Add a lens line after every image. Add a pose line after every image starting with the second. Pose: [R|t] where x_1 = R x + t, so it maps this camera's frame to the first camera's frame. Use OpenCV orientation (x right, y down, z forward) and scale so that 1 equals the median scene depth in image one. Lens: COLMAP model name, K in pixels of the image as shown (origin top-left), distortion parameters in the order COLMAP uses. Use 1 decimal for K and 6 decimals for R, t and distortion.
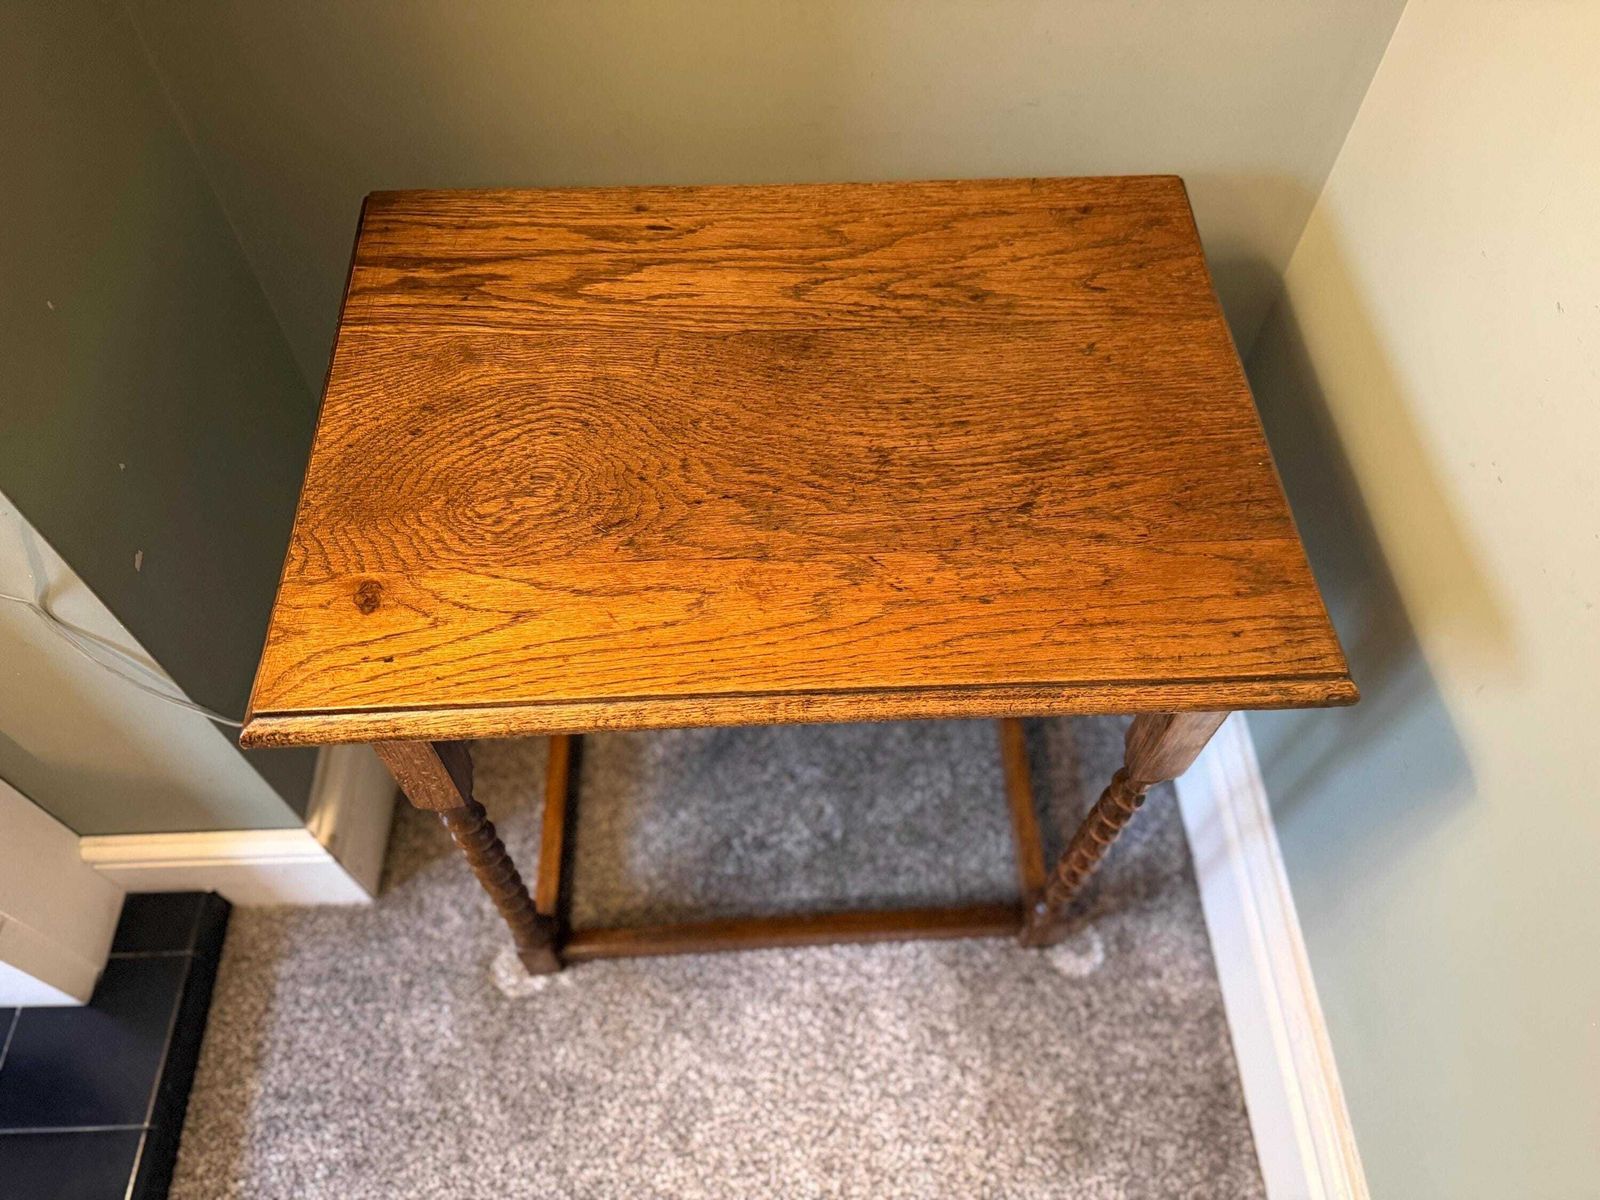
lens RADIAL K [[1166.7, 0, 802.5], [0, 1166.7, 615.3], [0, 0, 1]] dist [0.019216, -0.045719]
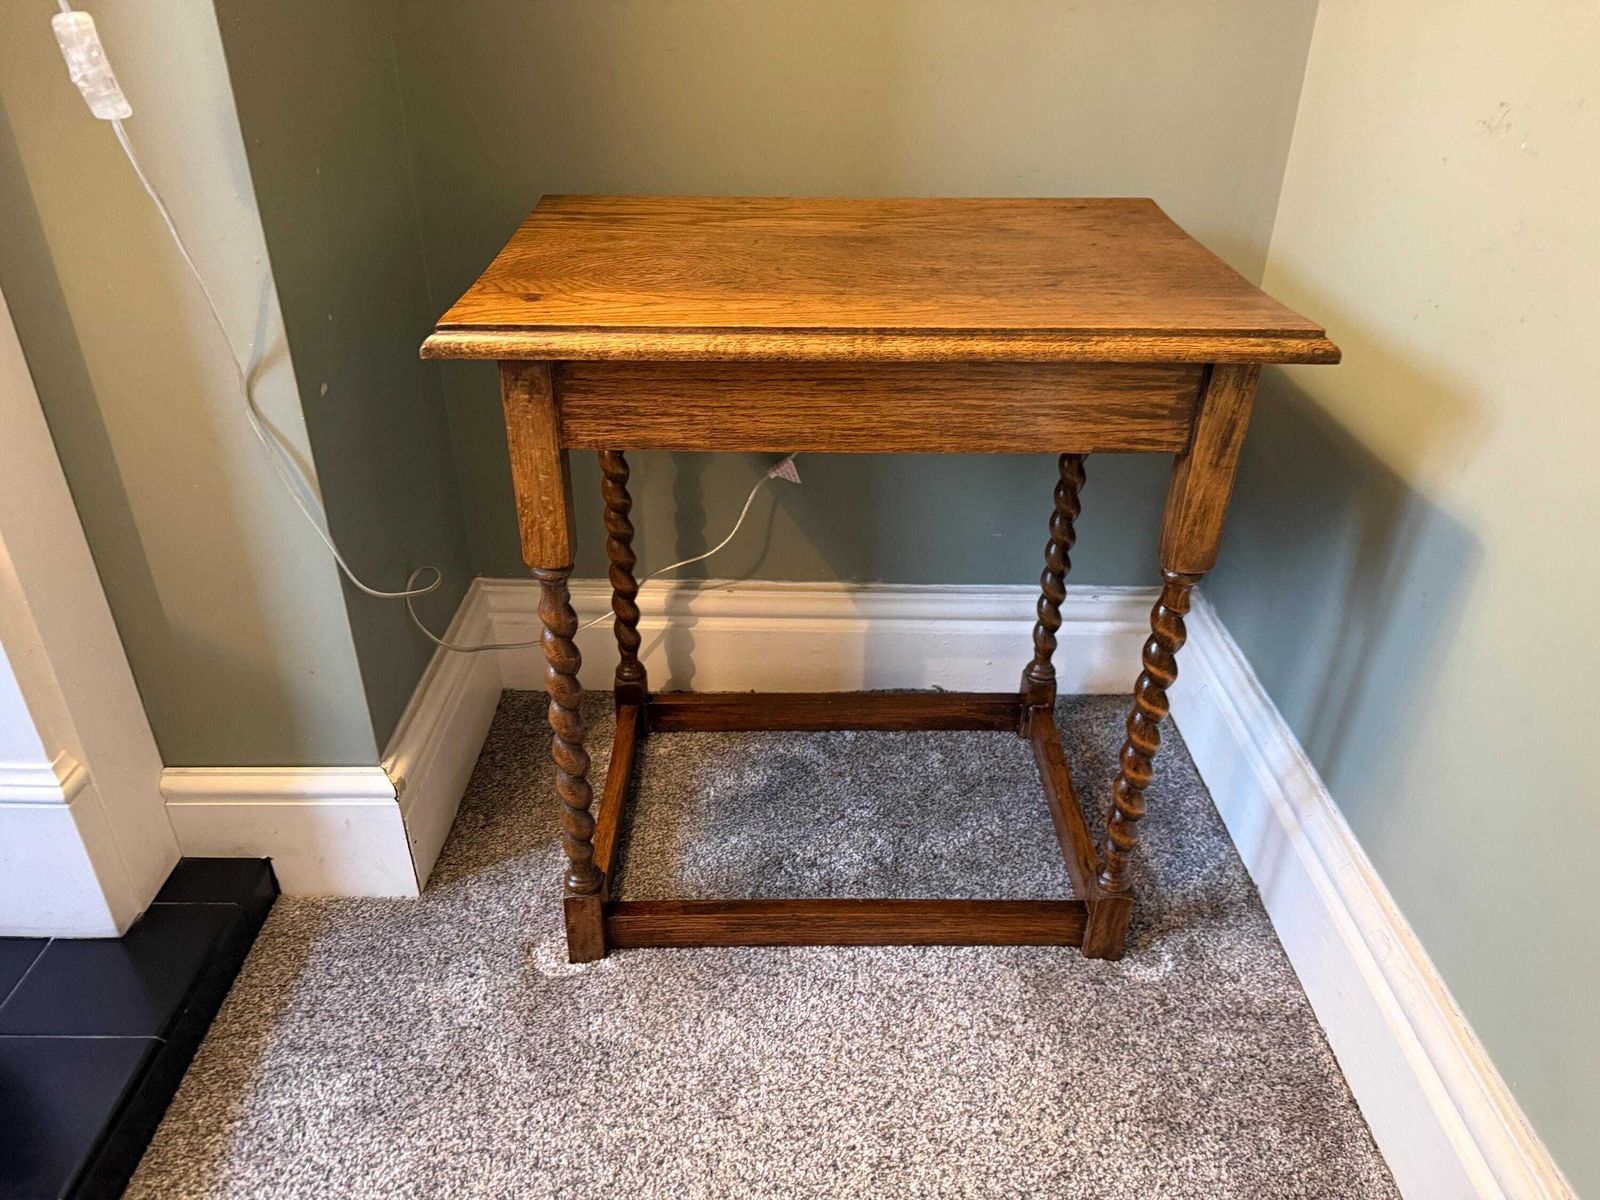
lens RADIAL K [[1166.7, 0, 783.3], [0, 1166.7, 610.1], [0, 0, 1]] dist [0.019216, -0.045719]
pose [[0.999087, 0.014256, -0.040285, -0.025992], [-0.031051, 0.889871, -0.455154, 0.518171], [0.029360, 0.455989, 0.889501, 0.023119]]
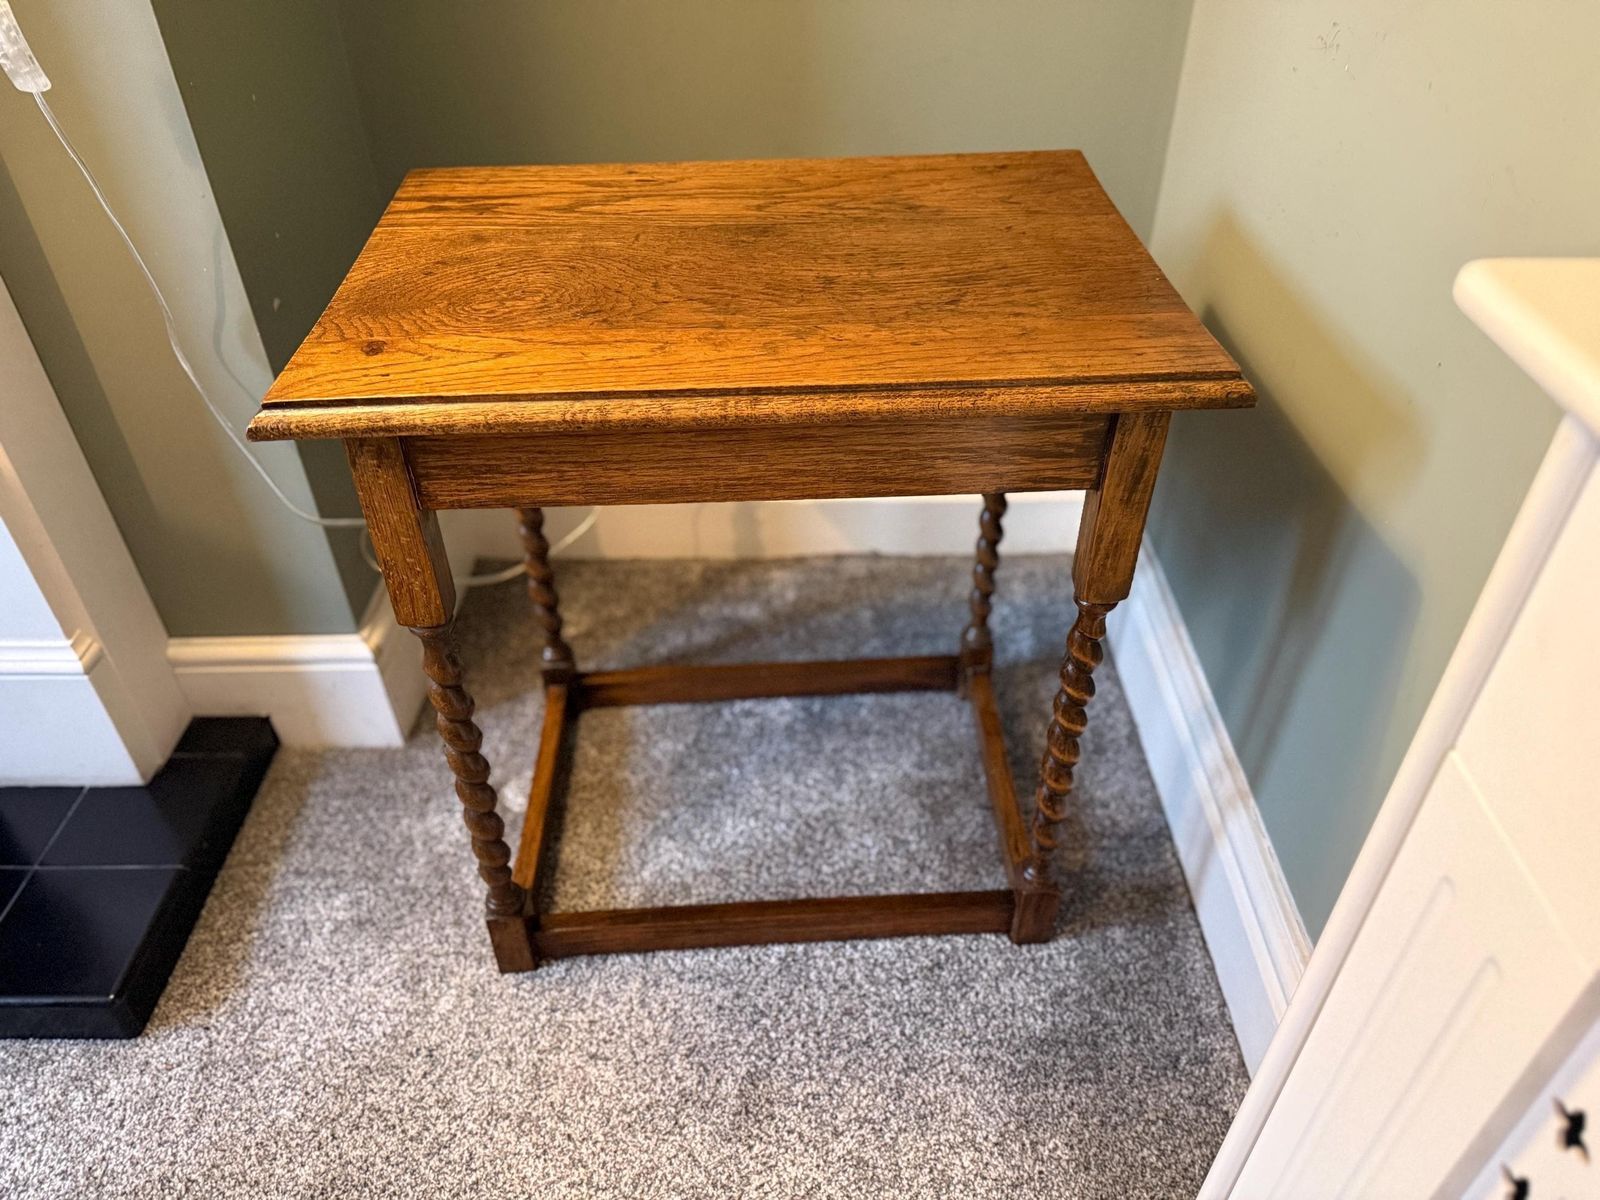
lens RADIAL K [[1166.7, 0, 797.9], [0, 1166.7, 617.9], [0, 0, 1]] dist [0.019216, -0.045719]
pose [[0.999638, -0.018546, -0.019483, 0.036899], [0.011336, 0.947309, -0.320120, 0.367392], [0.024393, 0.319783, 0.947177, 0.007802]]
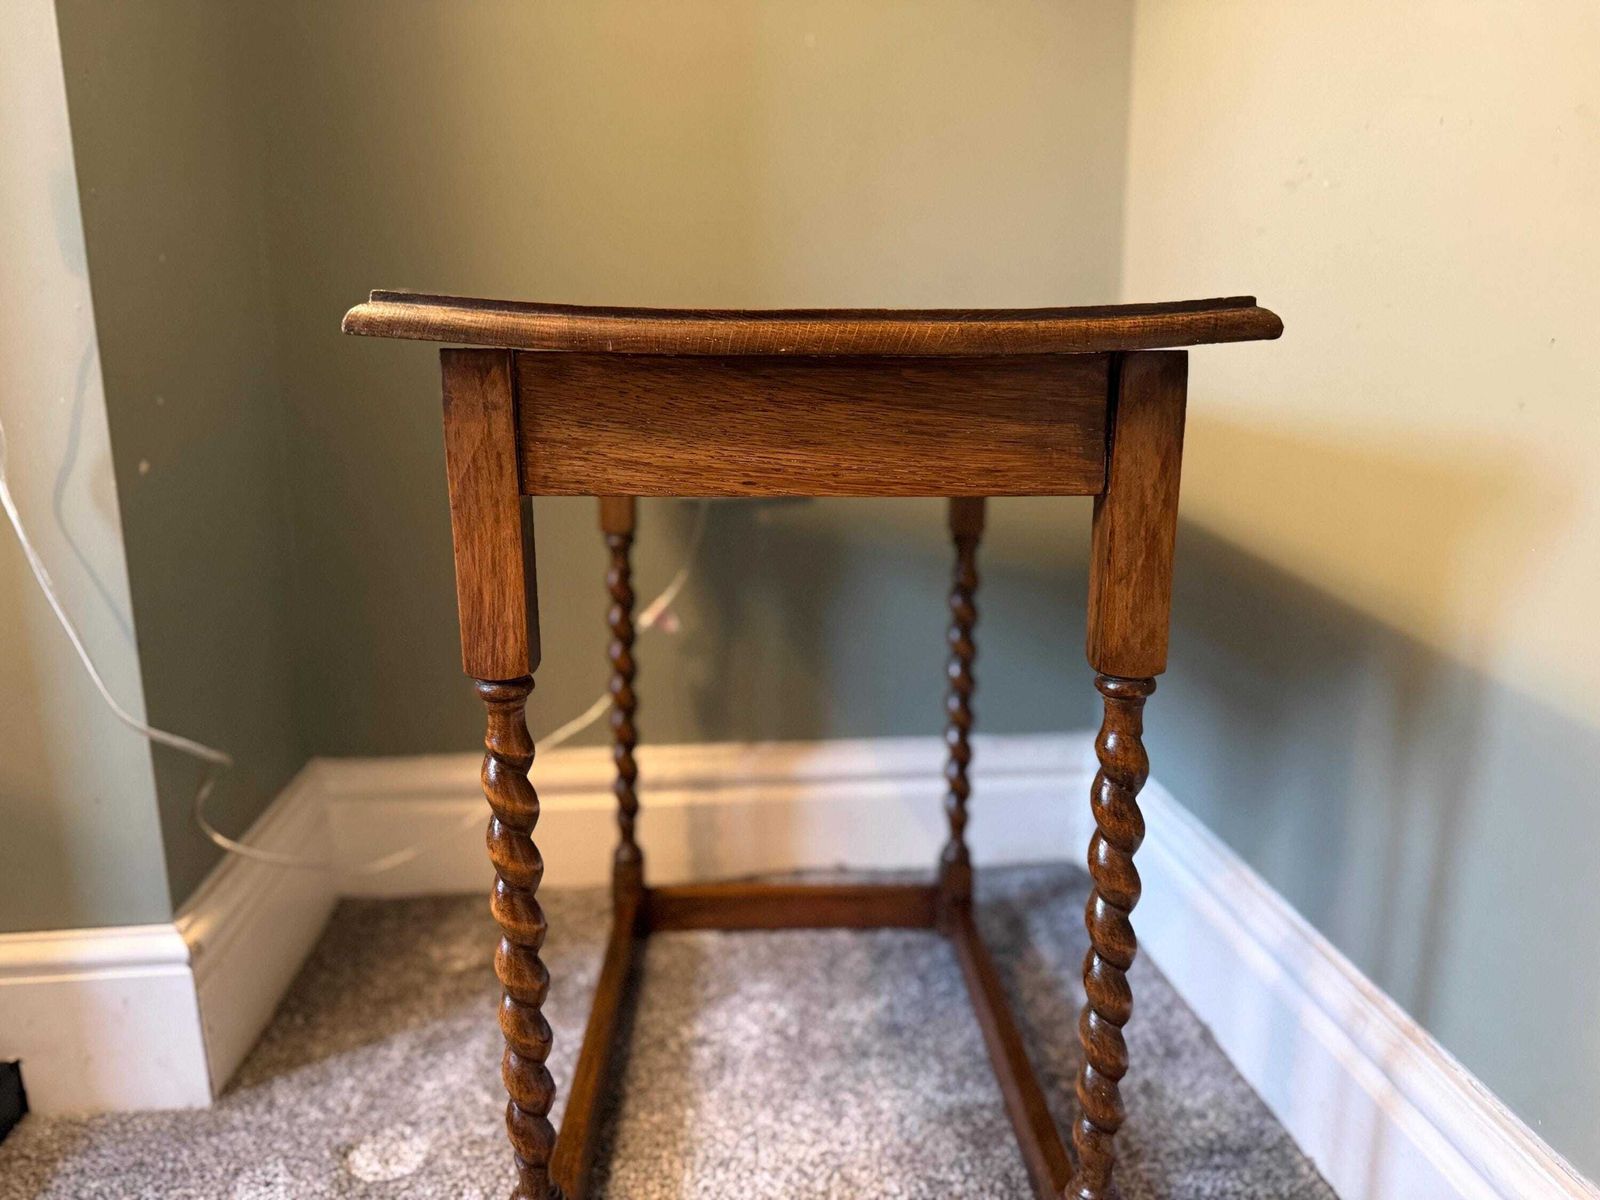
lens RADIAL K [[1166.7, 0, 808.7], [0, 1166.7, 602.6], [0, 0, 1]] dist [0.019216, -0.045719]
pose [[0.997246, -0.028771, 0.068354, -0.008712], [0.068791, 0.703223, -0.707634, 0.652612], [-0.027709, 0.710387, 0.703265, 0.213075]]
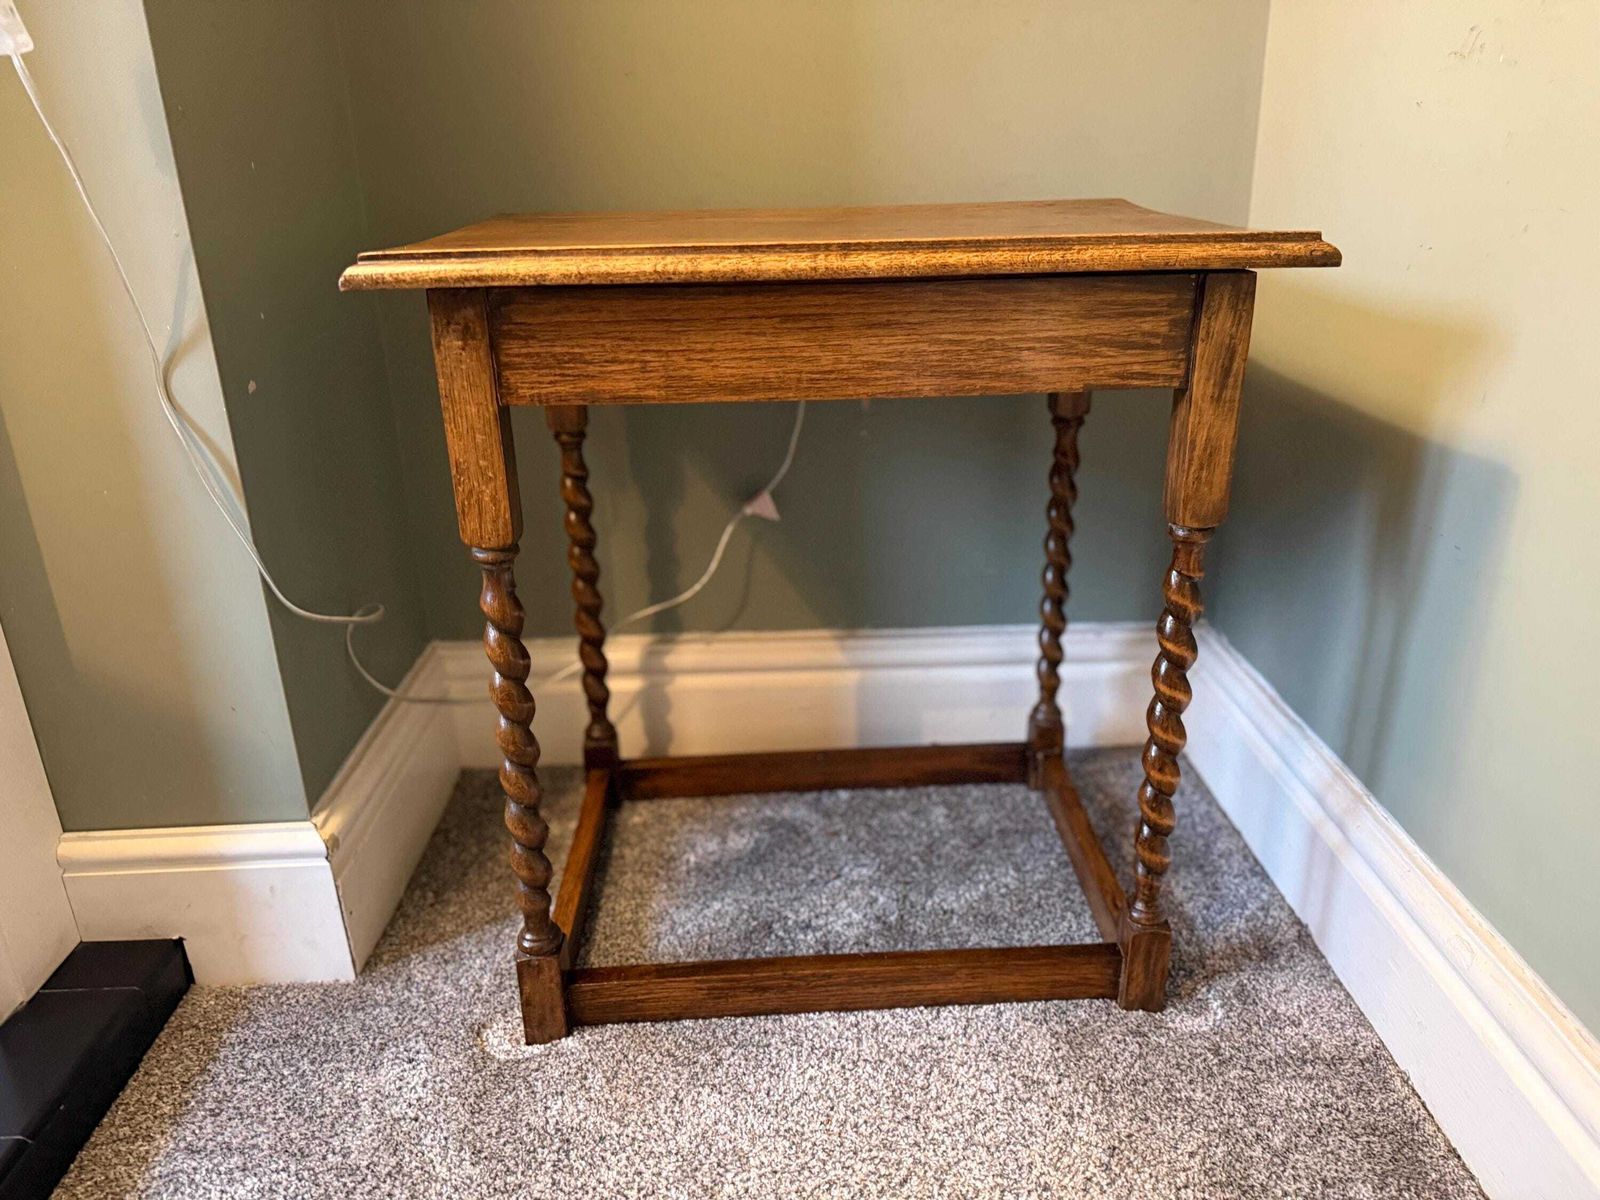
lens RADIAL K [[1166.7, 0, 804.6], [0, 1166.7, 590.5], [0, 0, 1]] dist [0.019216, -0.045719]
pose [[0.999328, -0.031724, -0.018385, -0.014104], [0.014530, 0.802994, -0.595809, 0.585884], [0.033664, 0.595142, 0.802915, 0.169417]]
